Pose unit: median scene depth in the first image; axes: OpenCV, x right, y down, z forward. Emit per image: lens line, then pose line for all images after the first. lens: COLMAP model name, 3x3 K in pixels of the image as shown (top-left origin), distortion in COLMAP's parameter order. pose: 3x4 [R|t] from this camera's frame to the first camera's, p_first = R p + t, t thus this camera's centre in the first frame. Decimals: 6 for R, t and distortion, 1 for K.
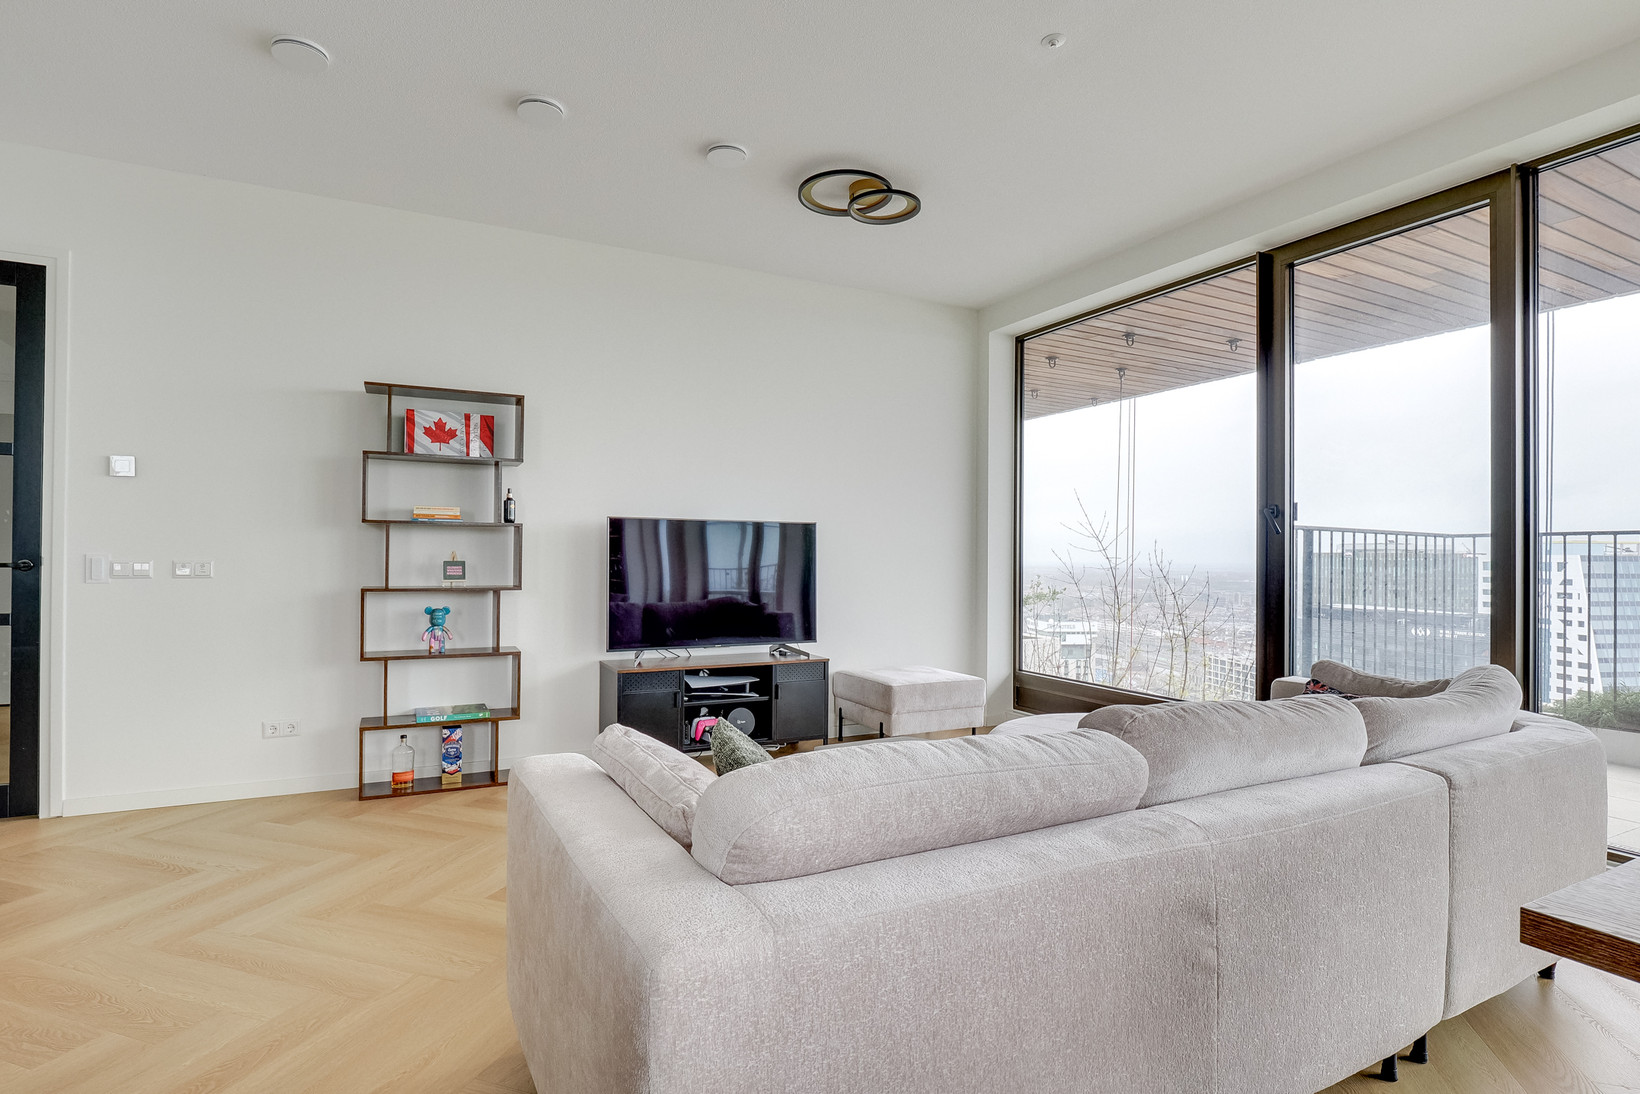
lens RADIAL K [[801.1, 0, 812.6], [0, 801.1, 560.2], [0, 0, 1]] dist [-0.006066, -0.005995]
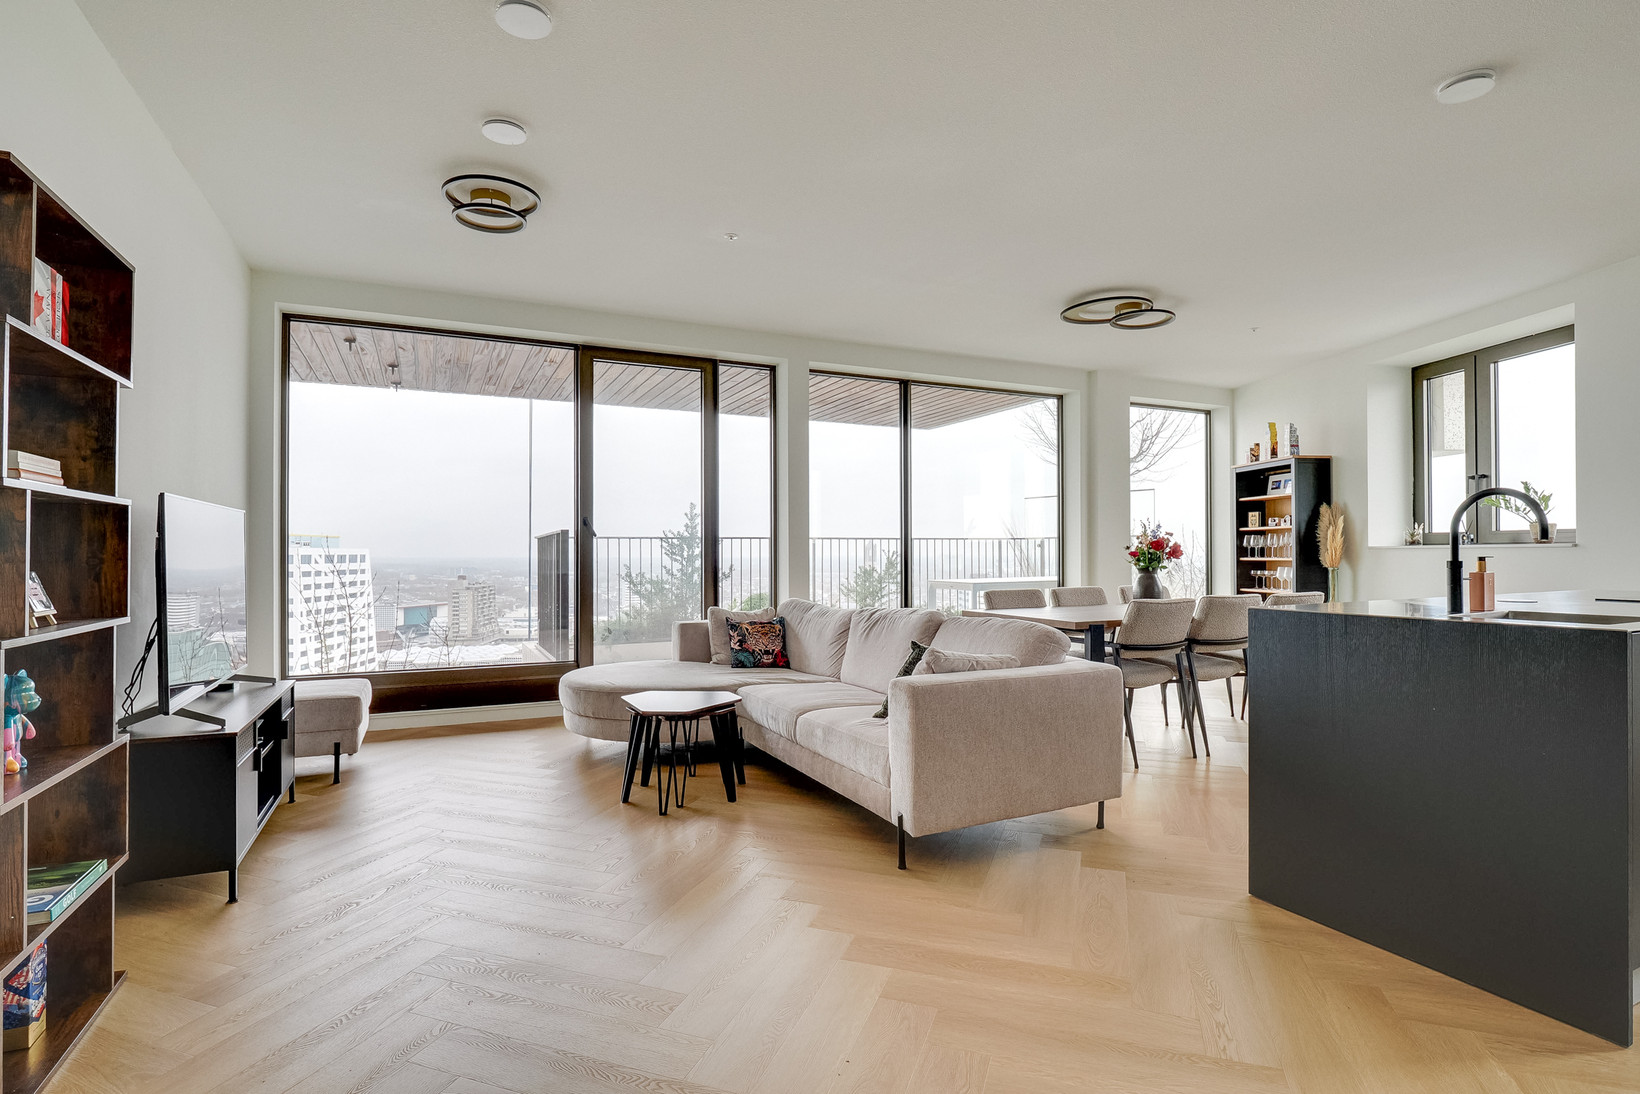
lens RADIAL K [[801.1, 0, 825.7], [0, 801.1, 550.0], [0, 0, 1]] dist [-0.006066, -0.005995]
pose [[0.021055, -0.006890, 0.999755, -0.903871], [0.013767, 0.999883, 0.006601, -0.008447], [-0.999684, 0.013625, 0.021147, 0.519421]]
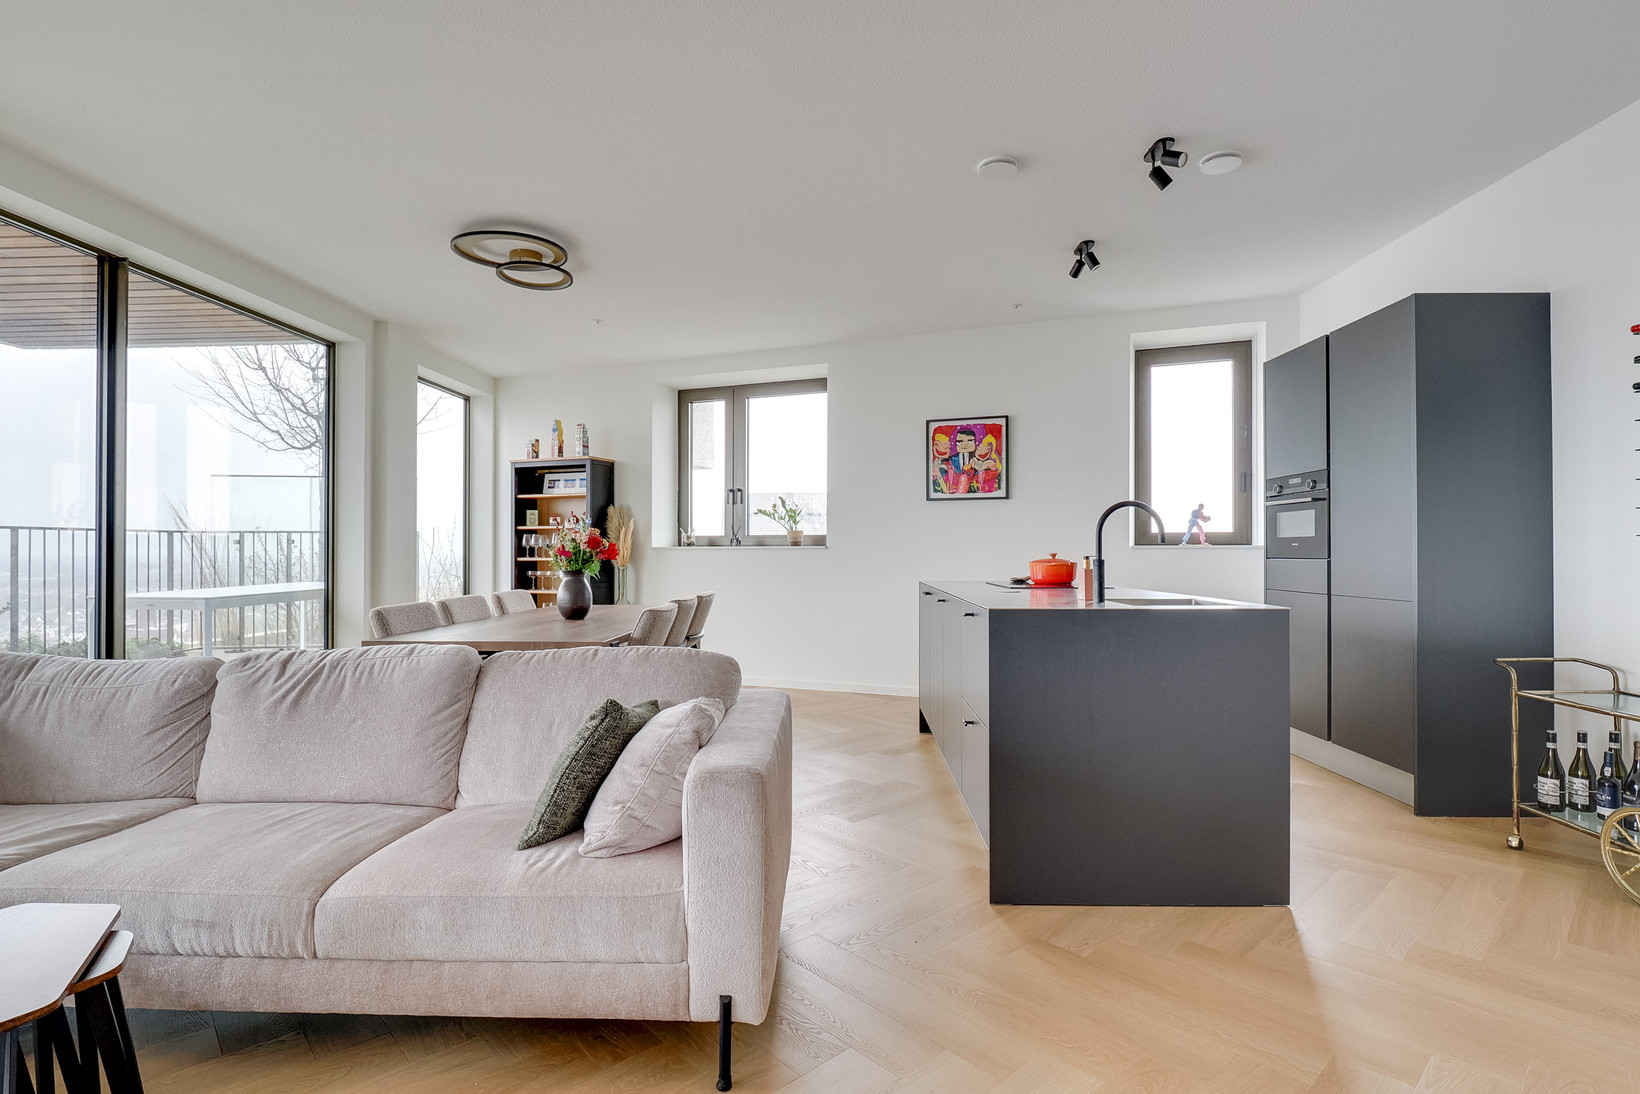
lens RADIAL K [[801.1, 0, 814.7], [0, 801.1, 546.5], [0, 0, 1]] dist [-0.006066, -0.005995]
pose [[-0.868996, -0.007284, 0.494765, -0.412676], [-0.003998, 0.999962, 0.007699, -0.006200], [-0.494803, 0.004713, -0.868993, 0.824281]]
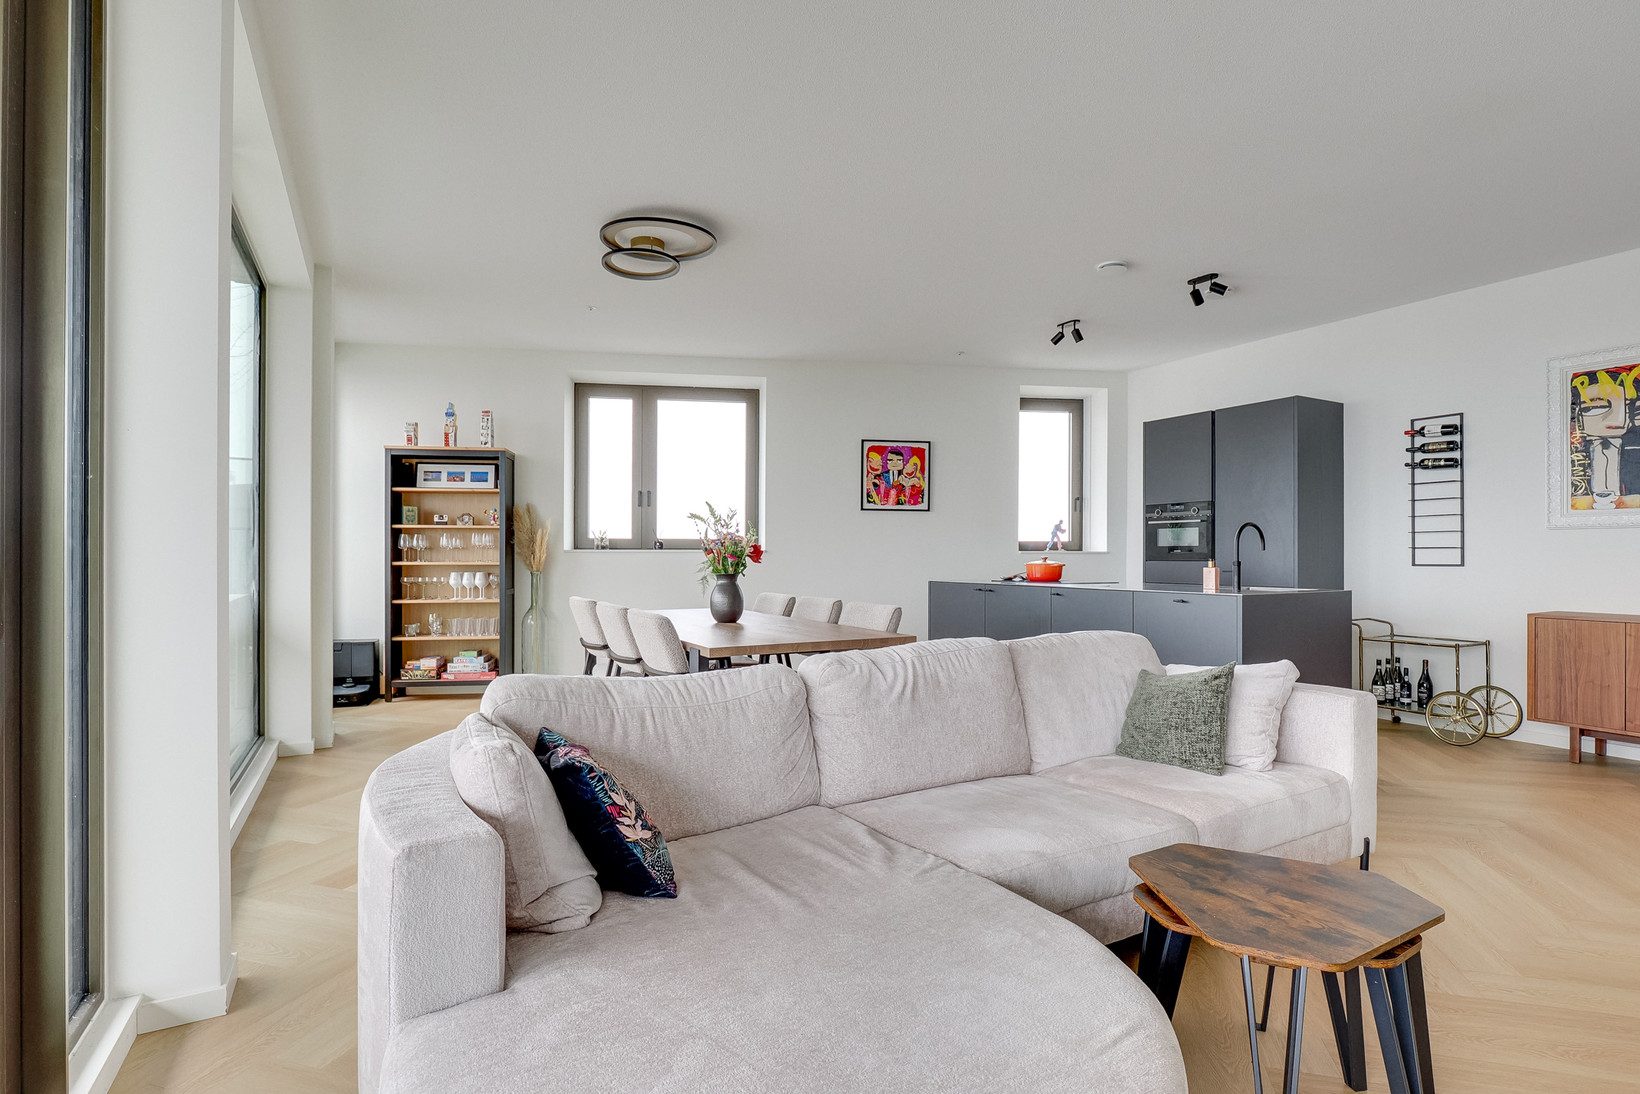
lens RADIAL K [[801.1, 0, 809.7], [0, 801.1, 563.6], [0, 0, 1]] dist [-0.006066, -0.005995]
pose [[-0.999861, -0.012797, -0.010656, 0.327871], [-0.013018, 0.999697, 0.020888, -0.002026], [0.010386, 0.021024, -0.999725, 1.145981]]
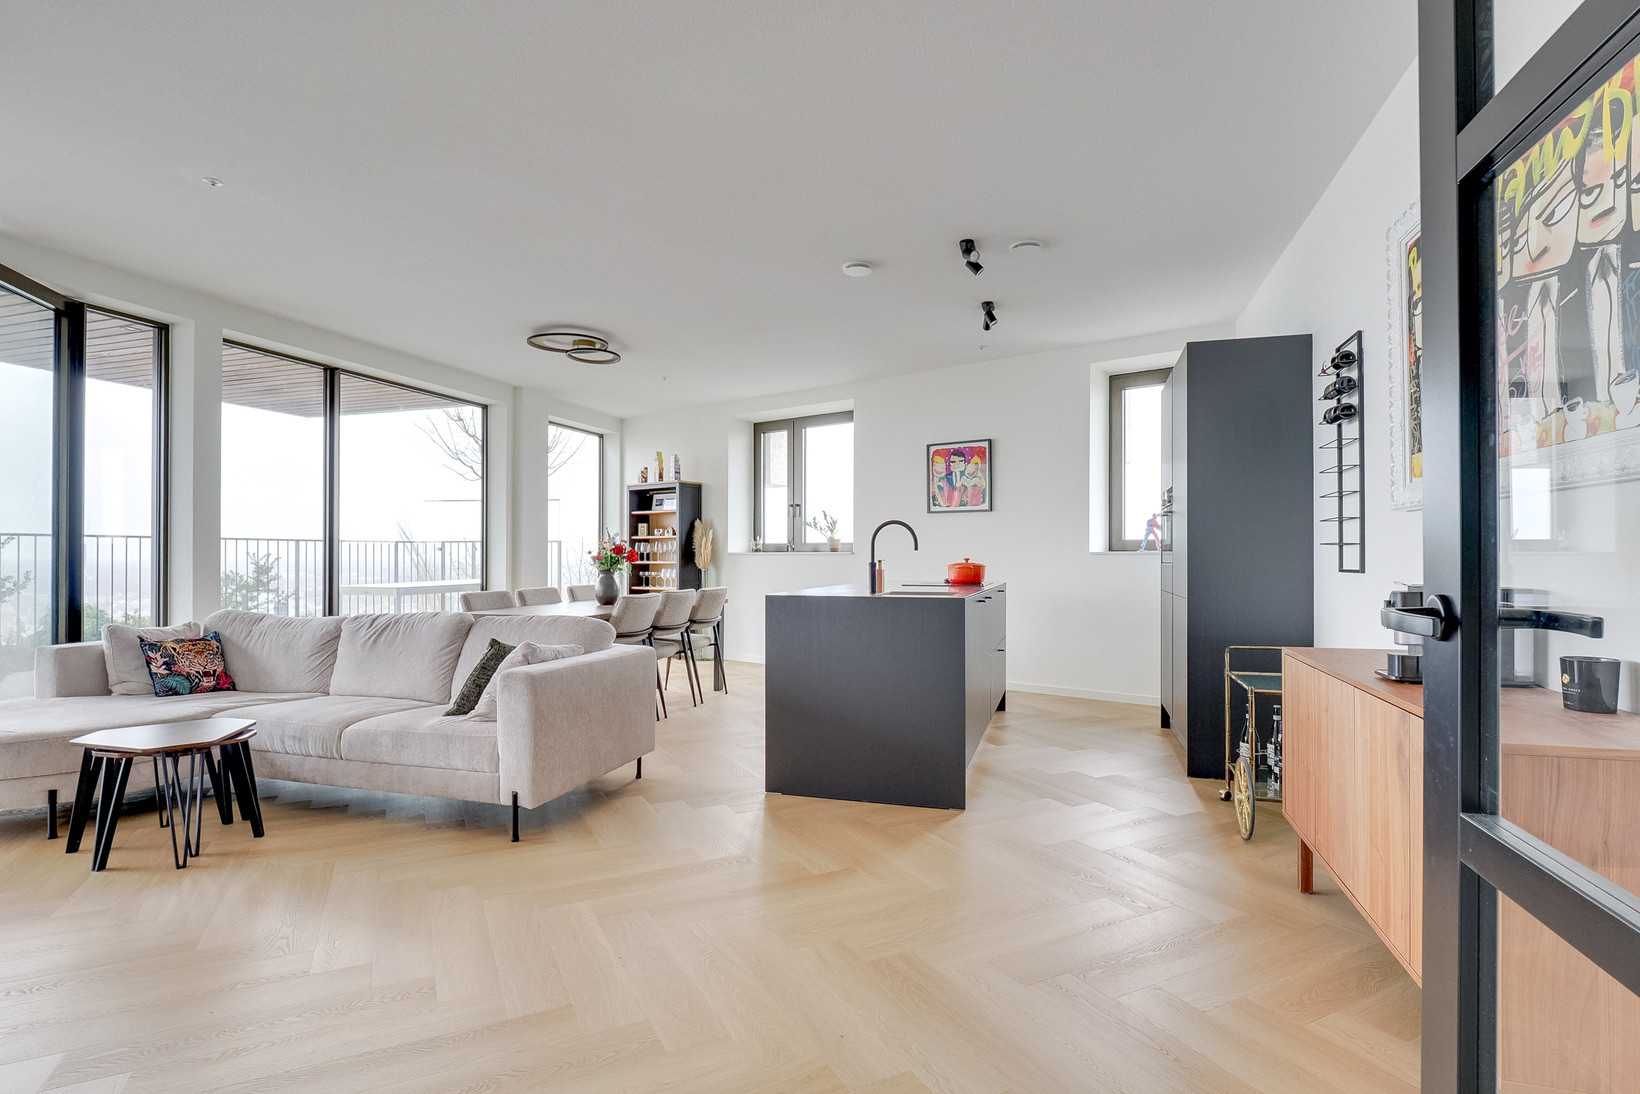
lens RADIAL K [[801.1, 0, 816.8], [0, 801.1, 548.7], [0, 0, 1]] dist [-0.006066, -0.005995]
pose [[-0.708105, -0.004364, 0.706093, -0.960952], [-0.001244, 0.999987, 0.004933, -0.012438], [-0.706106, 0.002615, -0.708102, 0.833785]]
